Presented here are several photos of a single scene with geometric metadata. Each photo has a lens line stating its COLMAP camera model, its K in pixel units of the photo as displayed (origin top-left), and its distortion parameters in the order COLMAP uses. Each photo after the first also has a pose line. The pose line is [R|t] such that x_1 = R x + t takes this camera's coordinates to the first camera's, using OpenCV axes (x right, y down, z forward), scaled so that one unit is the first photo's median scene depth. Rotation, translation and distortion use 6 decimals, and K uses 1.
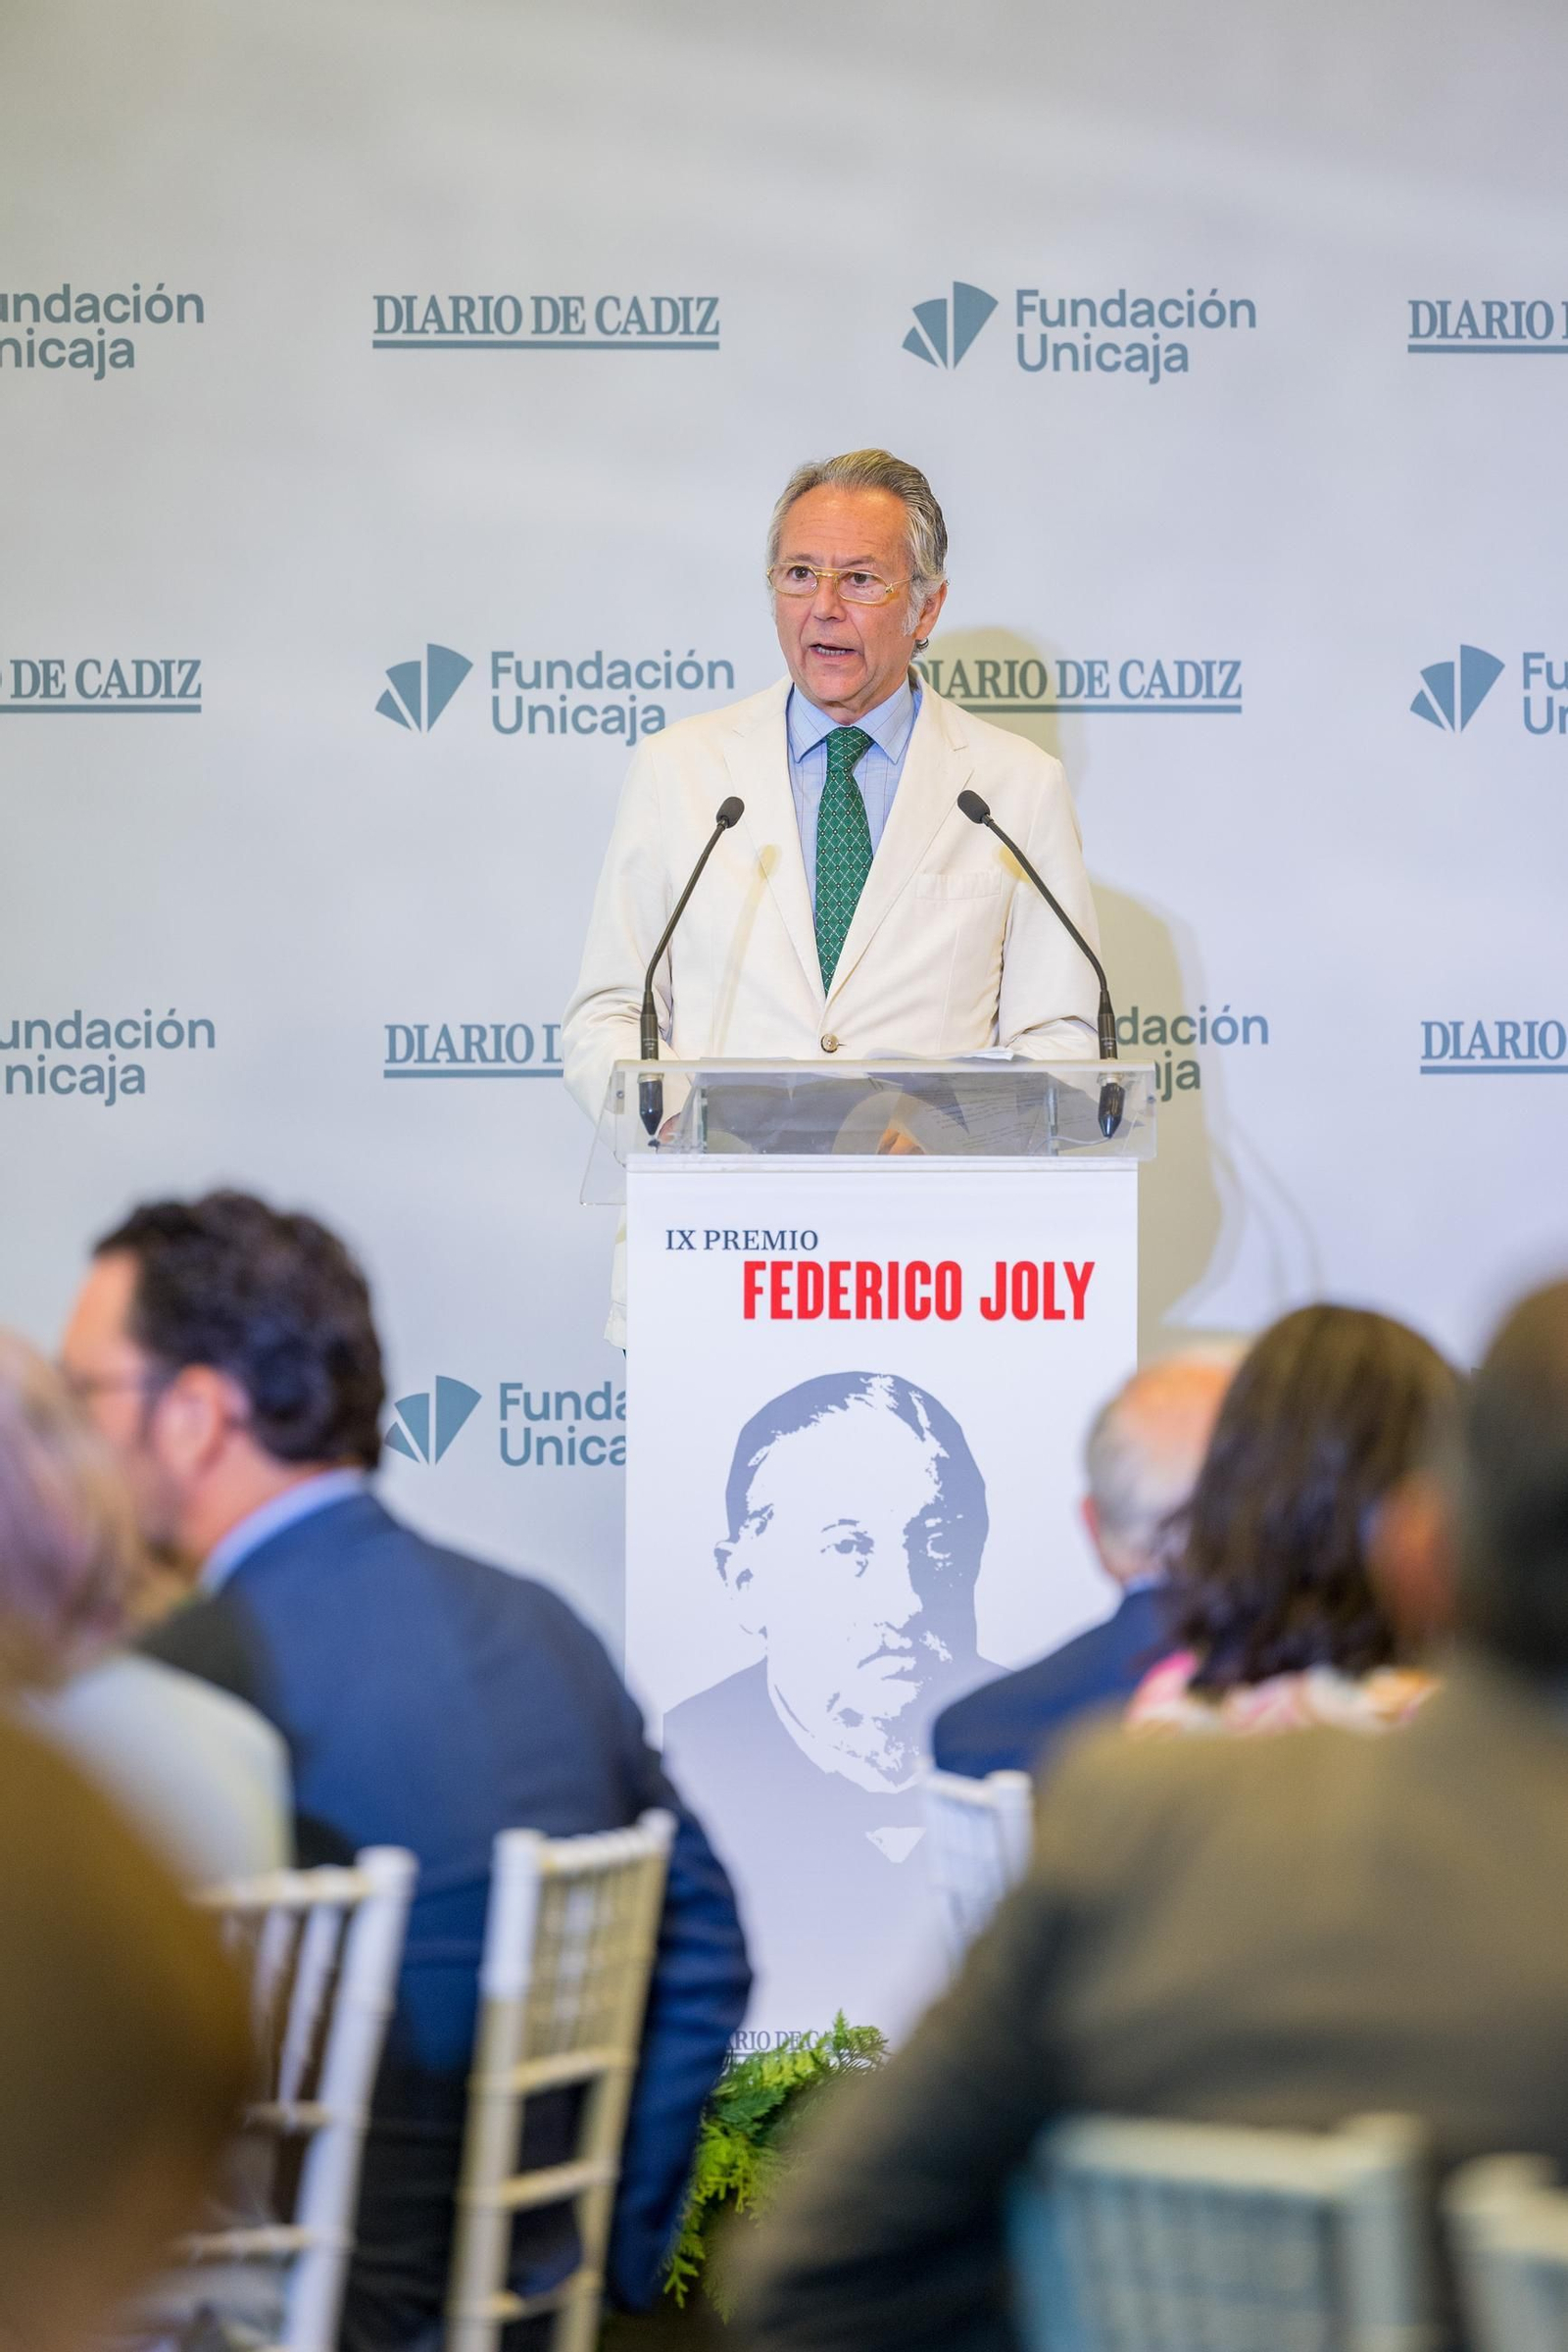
lens RADIAL K [[12703.1, 0, 899.8], [0, 12703.1, 989.3], [0, 0, 1]] dist [-0.057044, 0.000000]
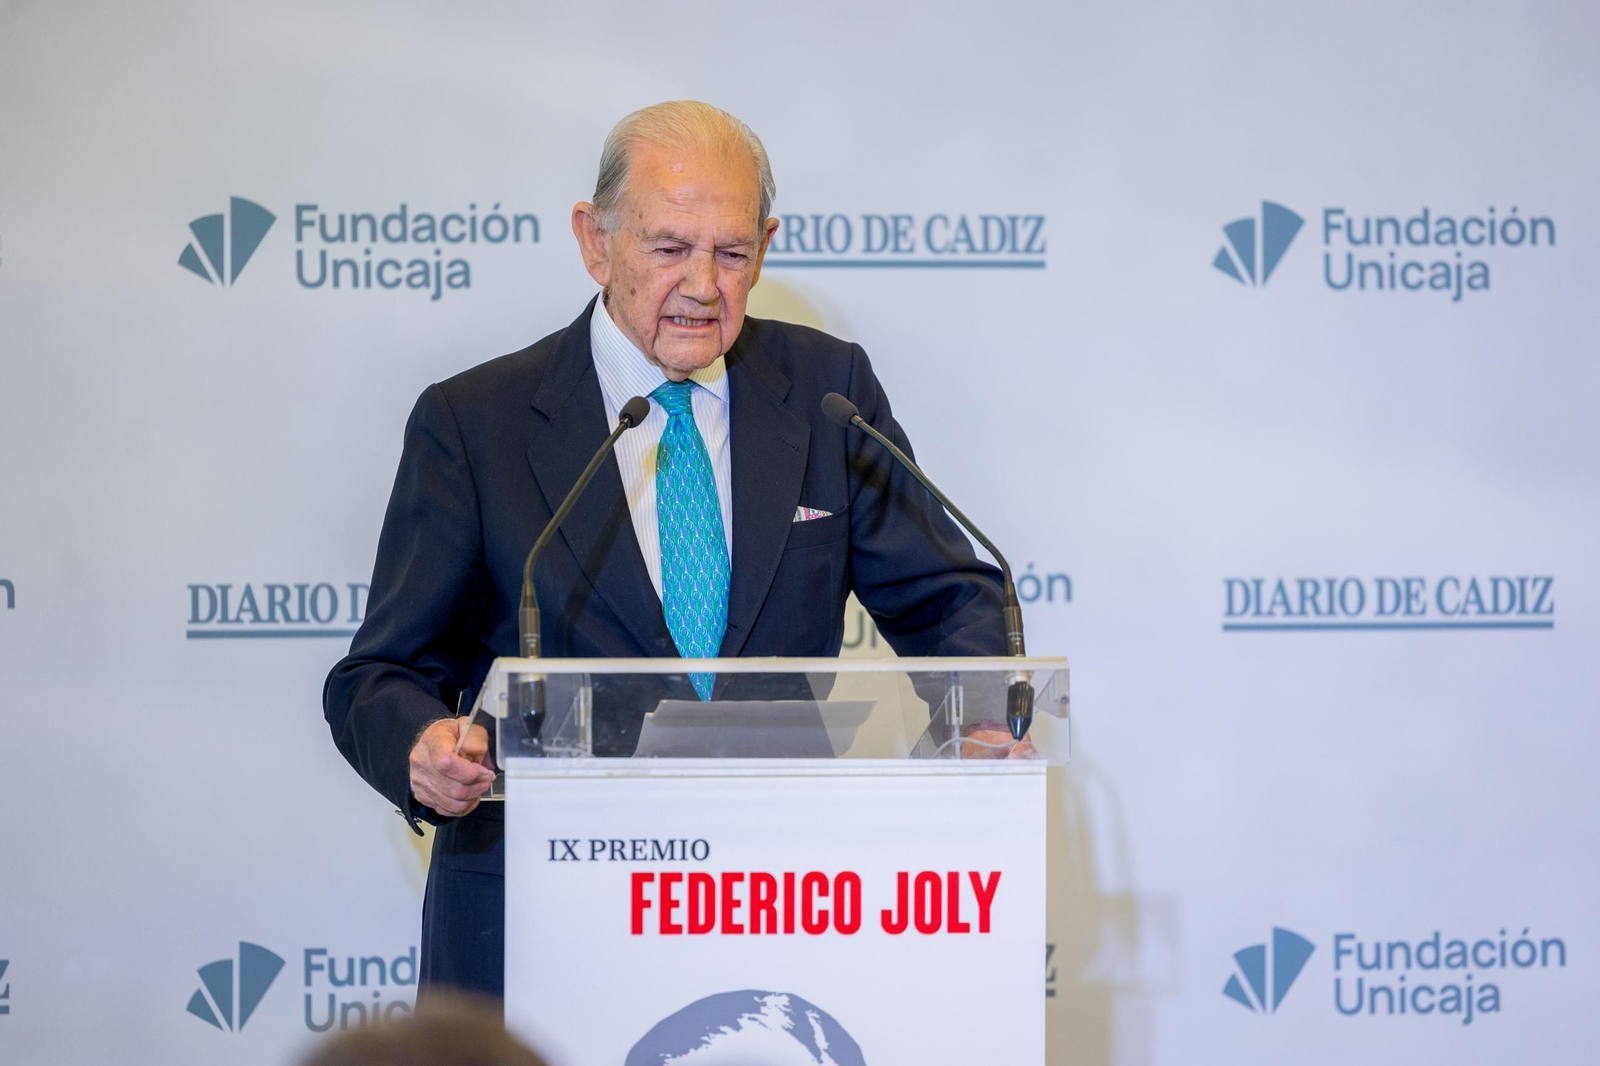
lens RADIAL K [[8641.6, 0, 796.5], [0, 8641.6, 544.3], [0, 0, 1]] dist [-0.057044, 0.000000]
pose [[0.997497, 0.001645, 0.070688, -0.044997], [-0.003212, 0.999752, 0.022055, -0.016779], [-0.070634, -0.022227, 0.997255, 0.364652]]
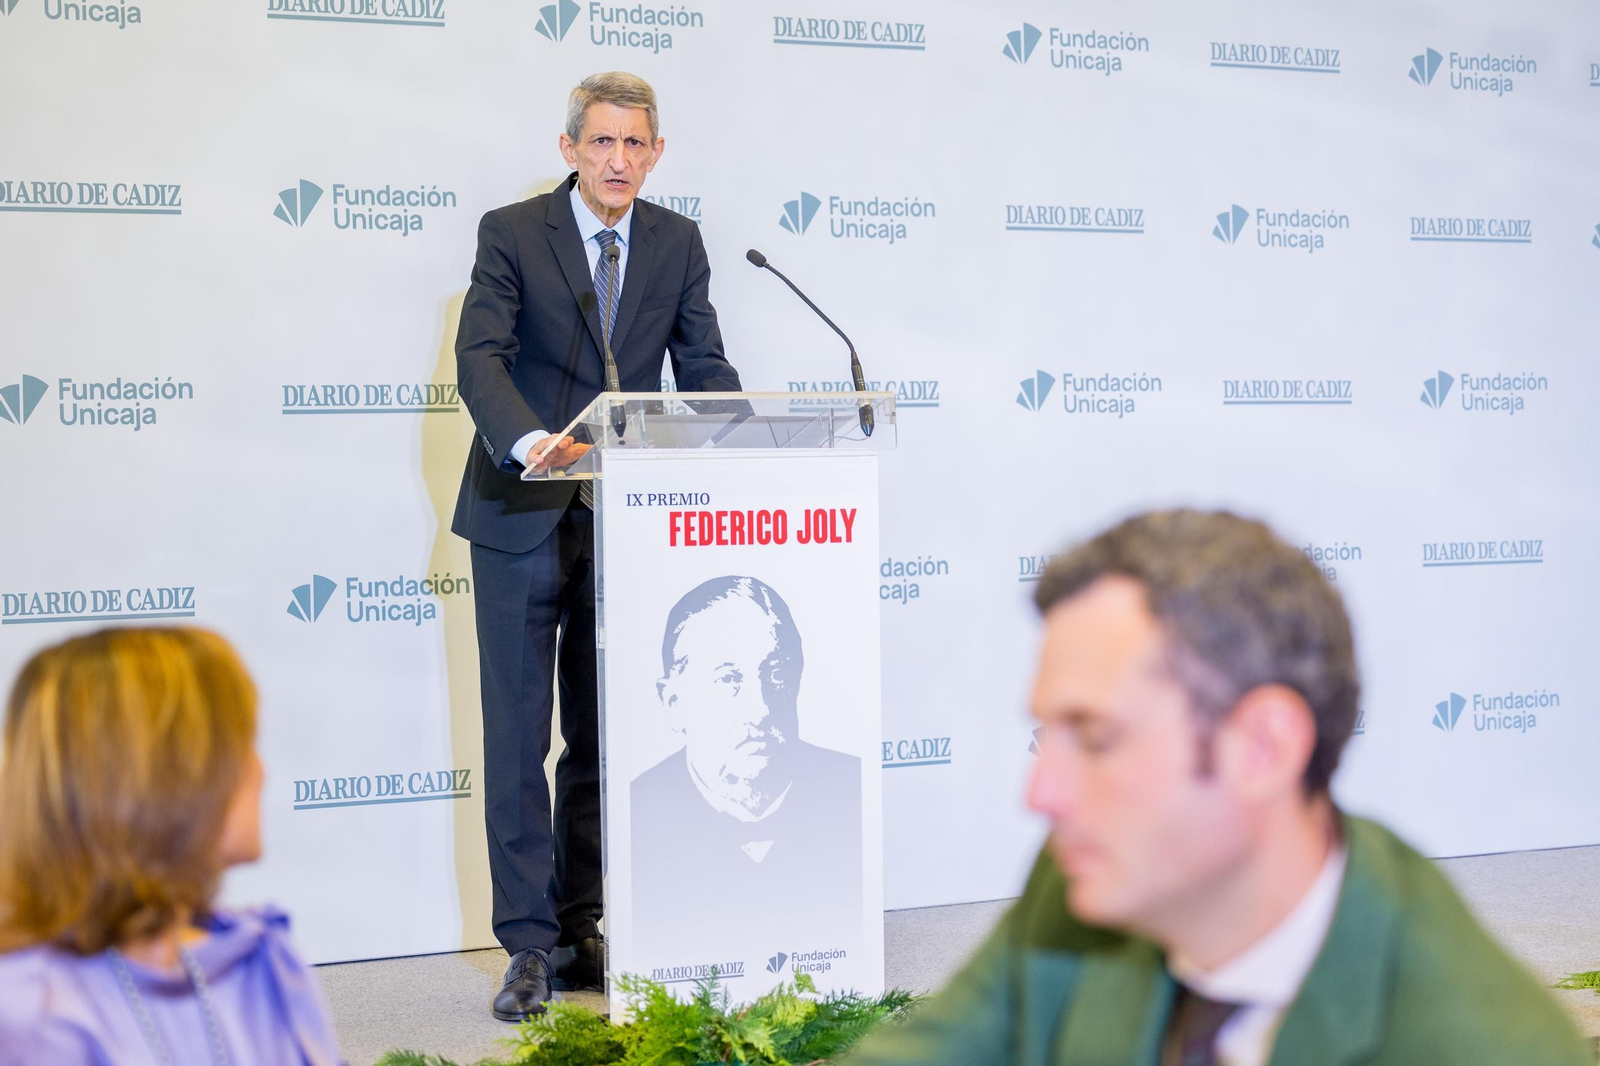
lens RADIAL K [[3182.5, 0, 808.6], [0, 3182.5, 522.5], [0, 0, 1]] dist [-0.023047, 0.000000]
pose [[0.943257, -0.019631, 0.331484, -0.134503], [0.009266, 0.999418, 0.032819, 0.009079], [-0.331935, -0.027885, 0.942890, 0.594187]]
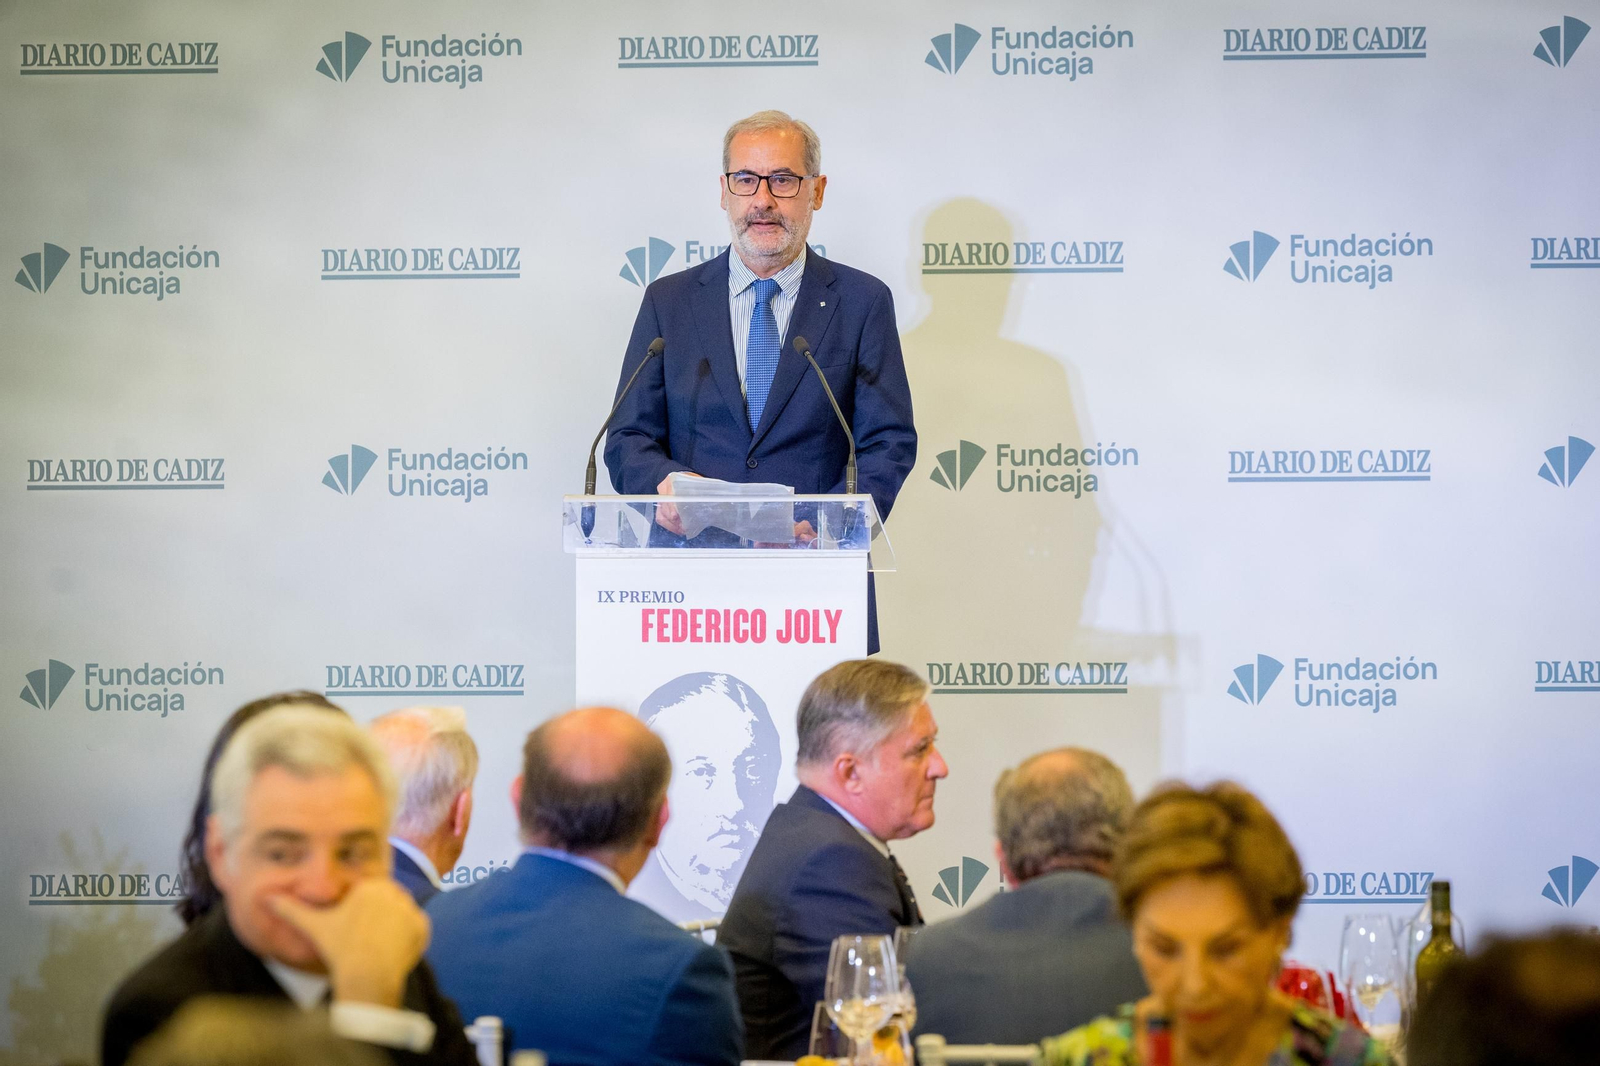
lens RADIAL K [[7682.0, 0, 798.8], [0, 7682.0, 540.4], [0, 0, 1]] dist [-0.033009, 0.000000]
pose [[0.967695, 0.002894, -0.252109, 0.275235], [0.006705, 0.999285, 0.037207, -0.027278], [0.252036, -0.037696, 0.966983, -0.019421]]
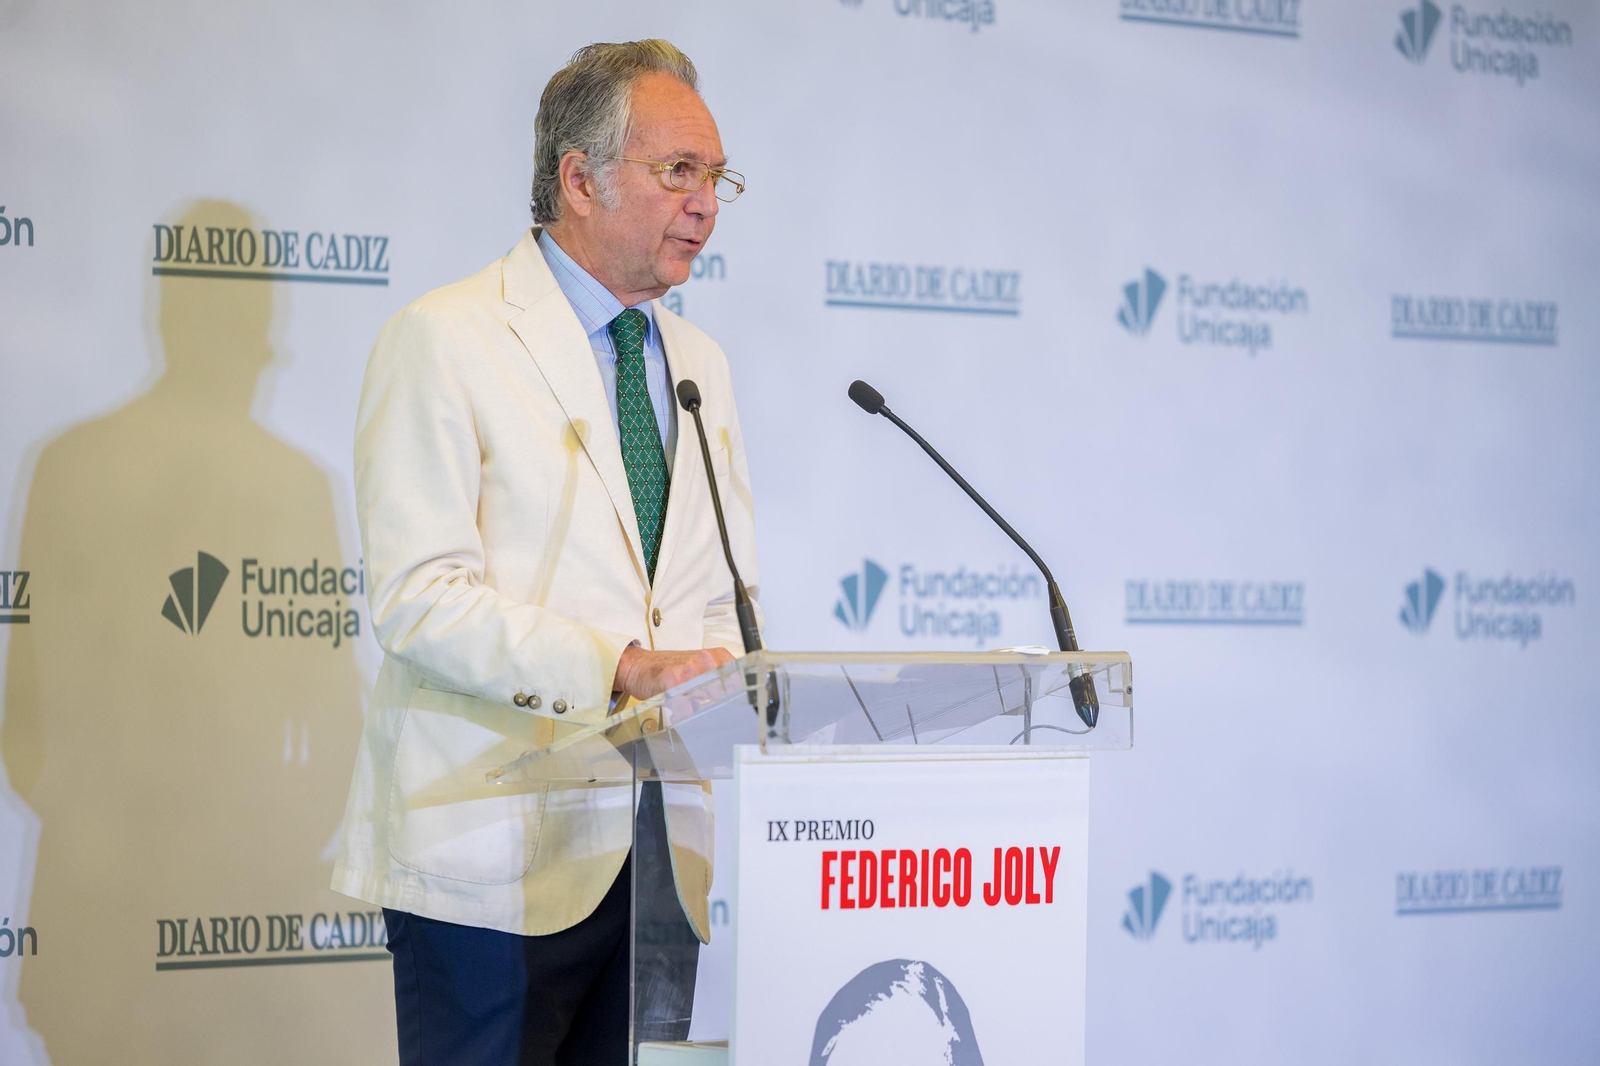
lens RADIAL K [[7431.5, 0, 810.5], [0, 7431.5, 536.7], [0, 0, 1]] dist [-0.080646, 0.000000]
pose [[0.776343, 0.015623, 0.630117, -0.380589], [-0.030151, 0.999469, 0.012367, -0.010508], [-0.629589, -0.028599, 0.776402, 0.546167]]
